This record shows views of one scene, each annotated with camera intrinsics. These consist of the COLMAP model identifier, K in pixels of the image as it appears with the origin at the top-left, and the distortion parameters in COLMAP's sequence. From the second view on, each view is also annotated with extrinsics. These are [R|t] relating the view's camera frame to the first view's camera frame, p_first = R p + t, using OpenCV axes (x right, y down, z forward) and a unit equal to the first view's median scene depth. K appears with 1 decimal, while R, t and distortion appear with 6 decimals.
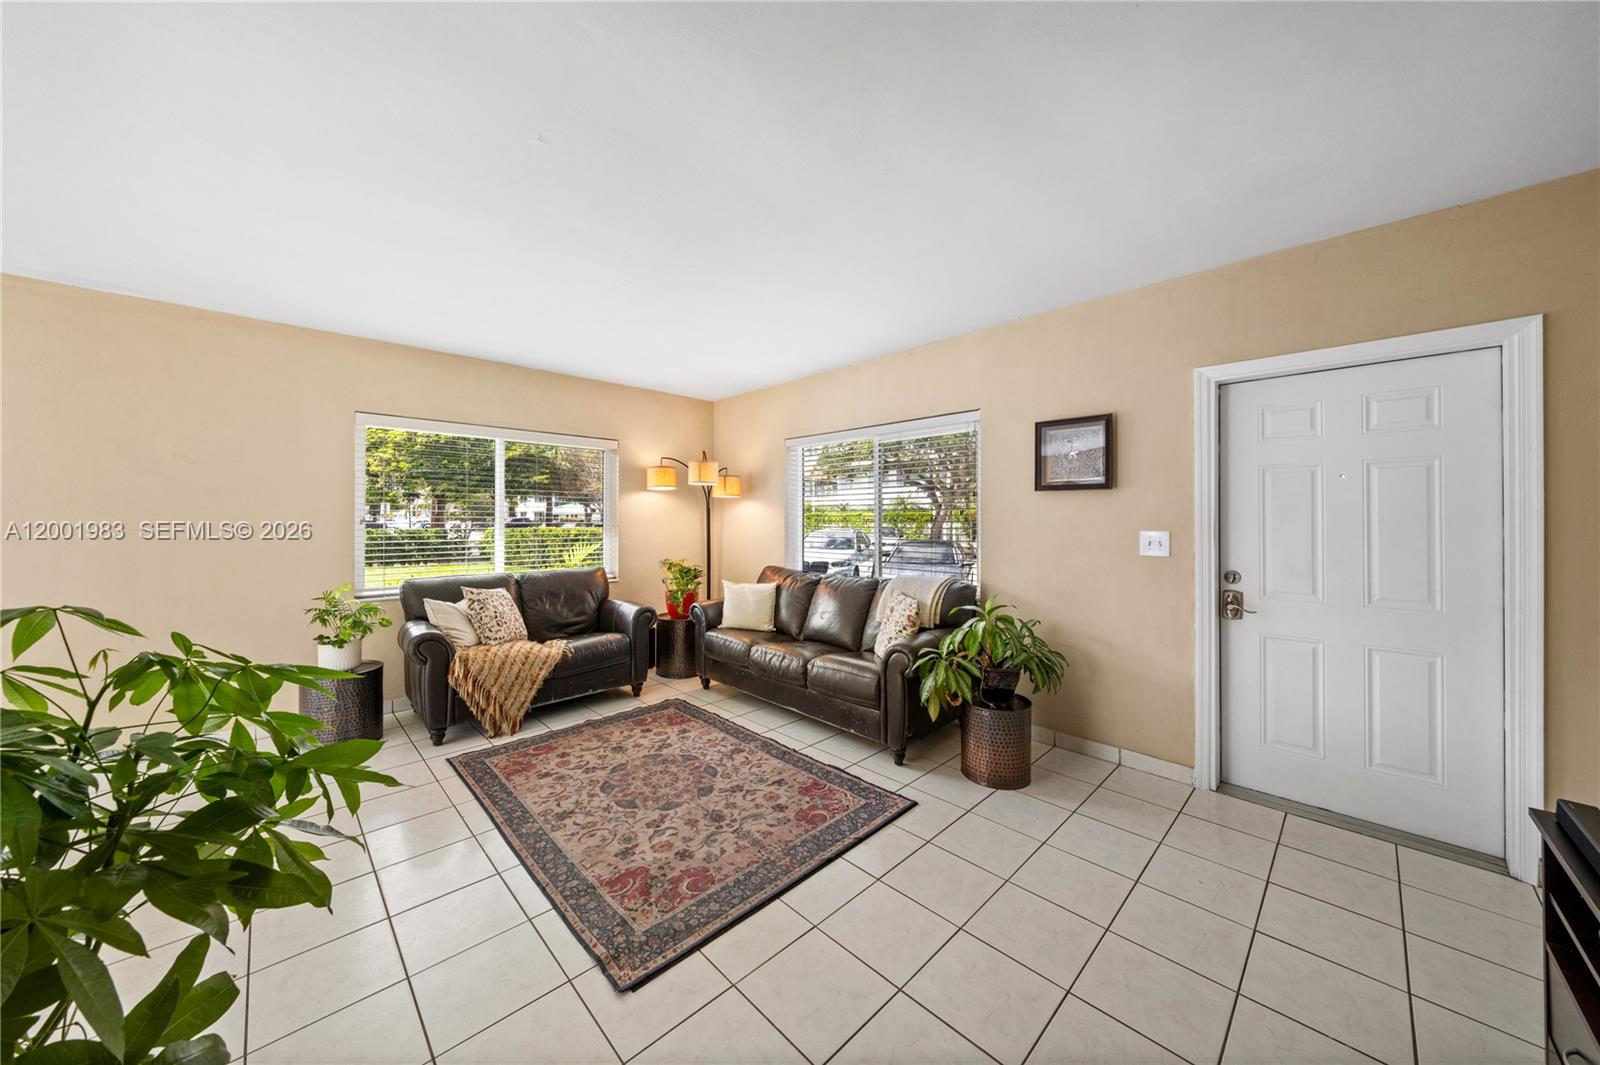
lens RADIAL K [[546.3, 0, 788.7], [0, 546.3, 518.6], [0, 0, 1]] dist [-0.001166, -0.000072]
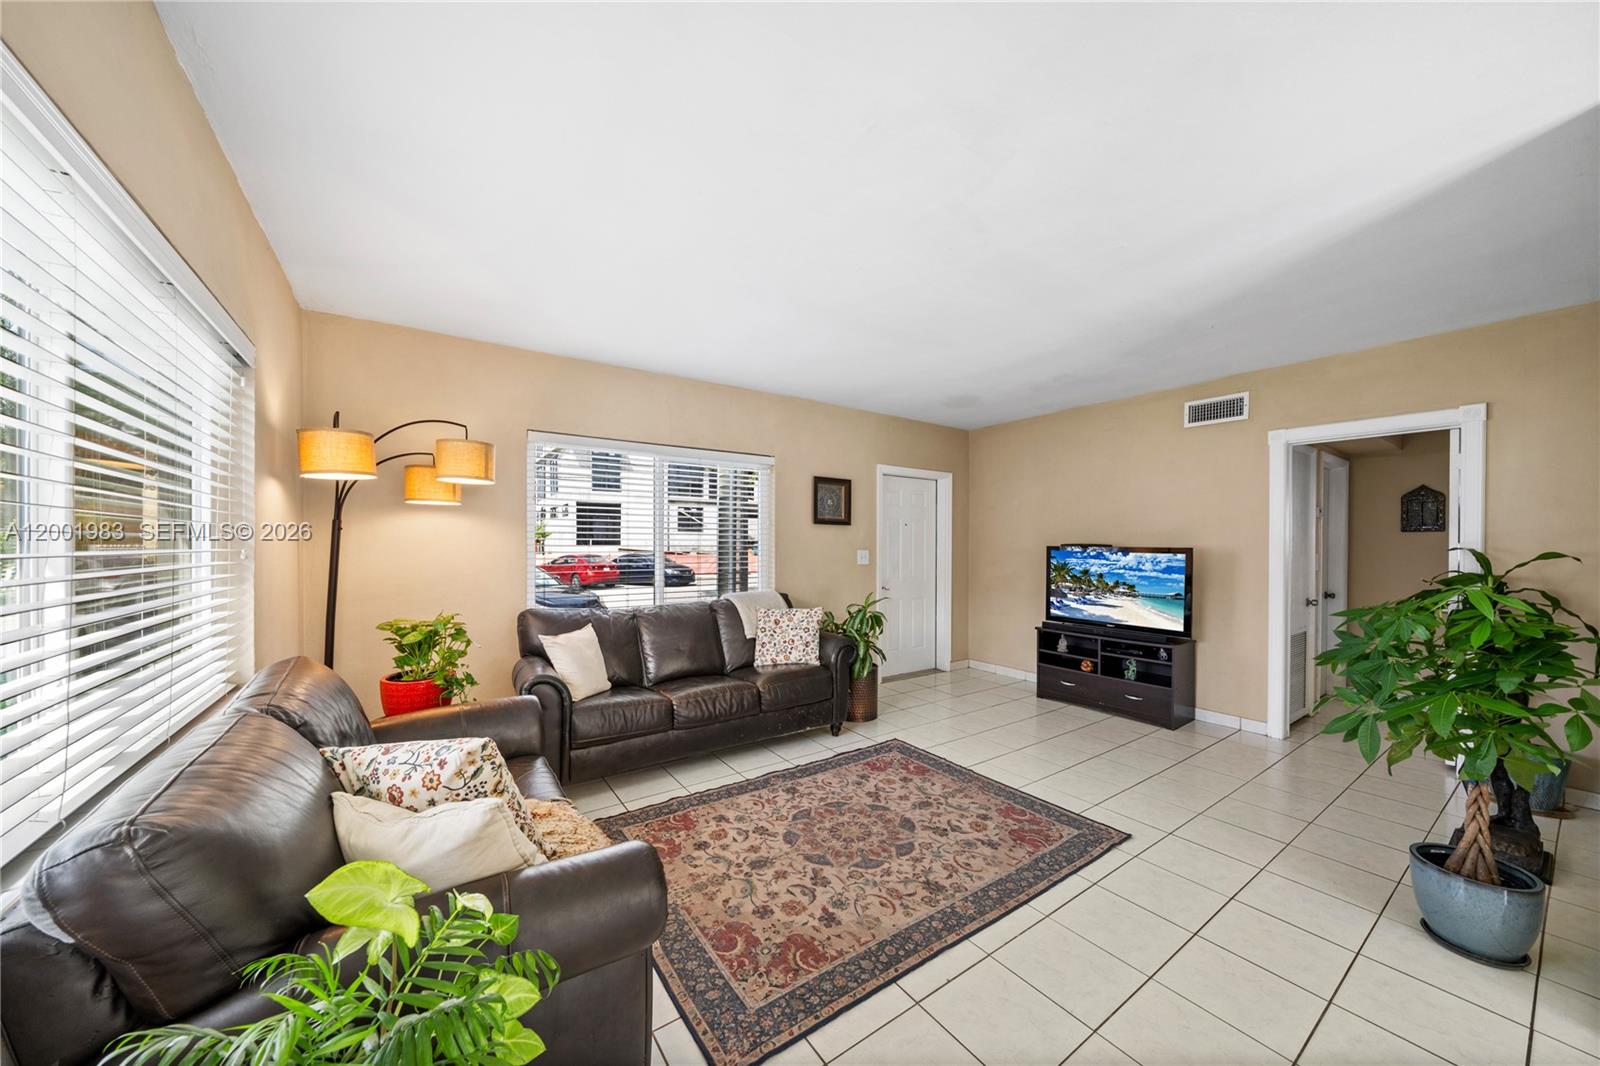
lens RADIAL K [[546.3, 0, 787.3], [0, 546.3, 543.9], [0, 0, 1]] dist [-0.001166, -0.000072]
pose [[0.172559, -0.003610, 0.984992, -1.040280], [-0.005906, 0.999972, 0.004700, -0.003888], [-0.984981, -0.006628, 0.172533, 0.863249]]
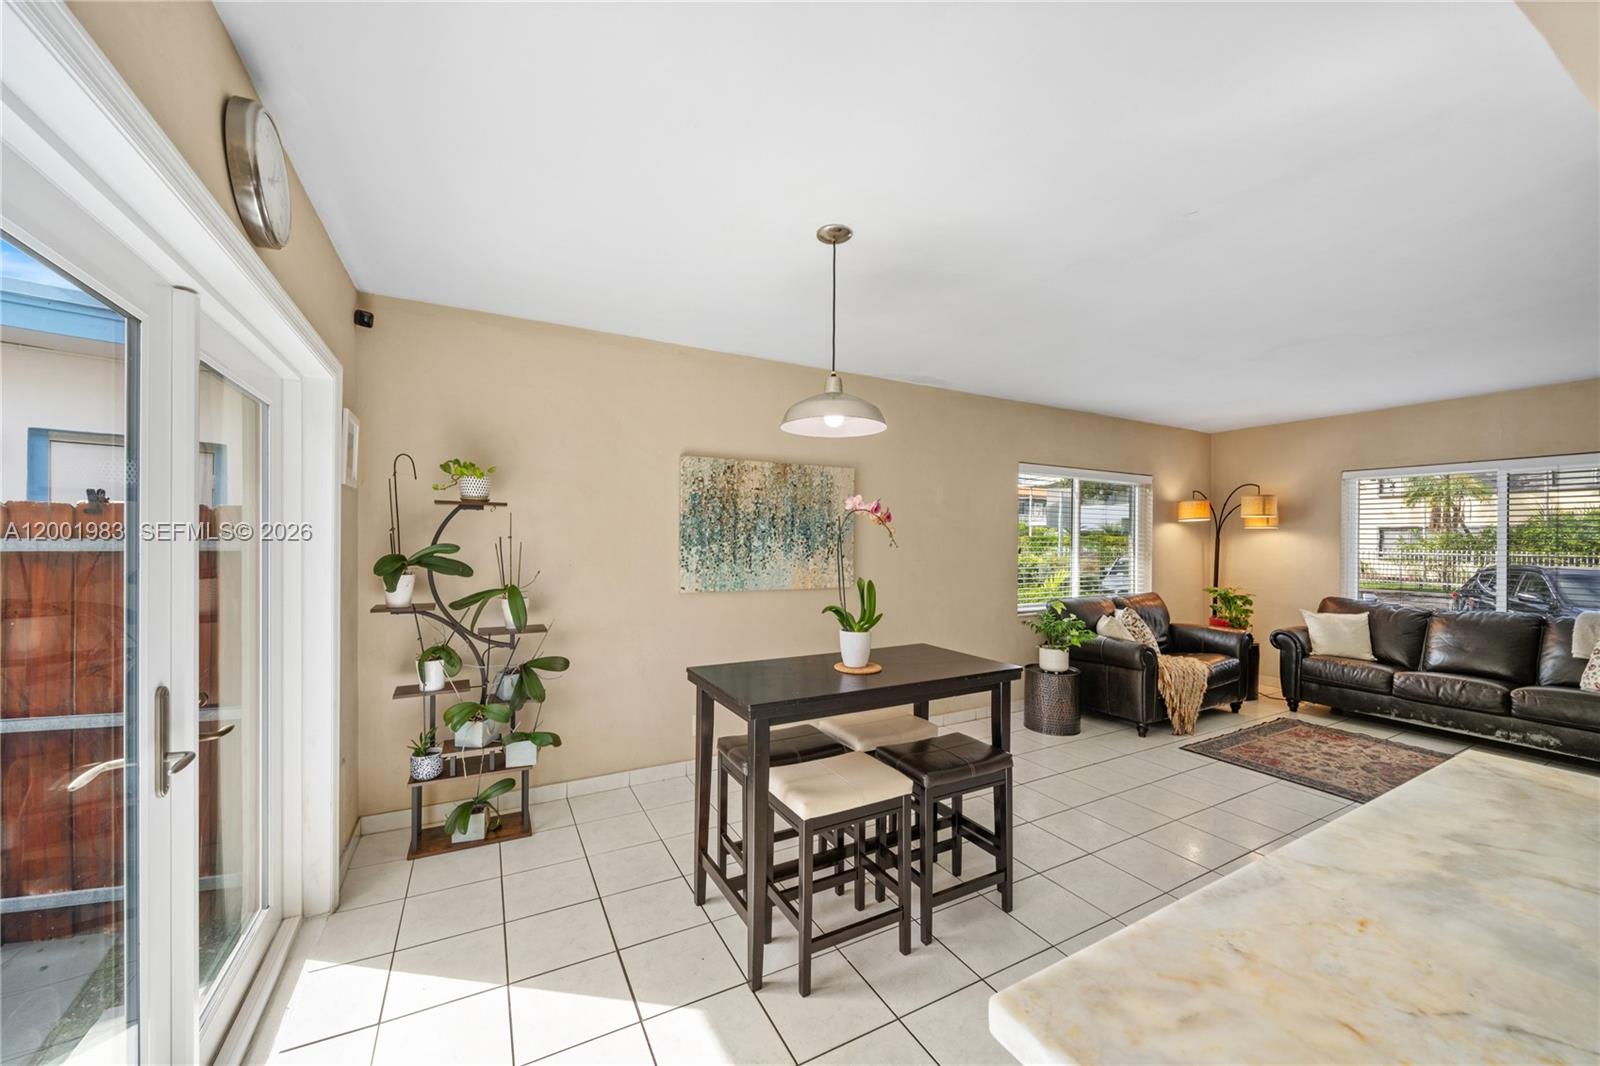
lens RADIAL K [[593.5, 0, 800.2], [0, 593.5, 541.4], [0, 0, 1]] dist [0.000153, 0.000023]
pose [[0.964845, 0.008407, -0.262685, -1.089544], [-0.007032, 0.999956, 0.006175, -0.025838], [0.262725, -0.004111, 0.964862, -0.505611]]
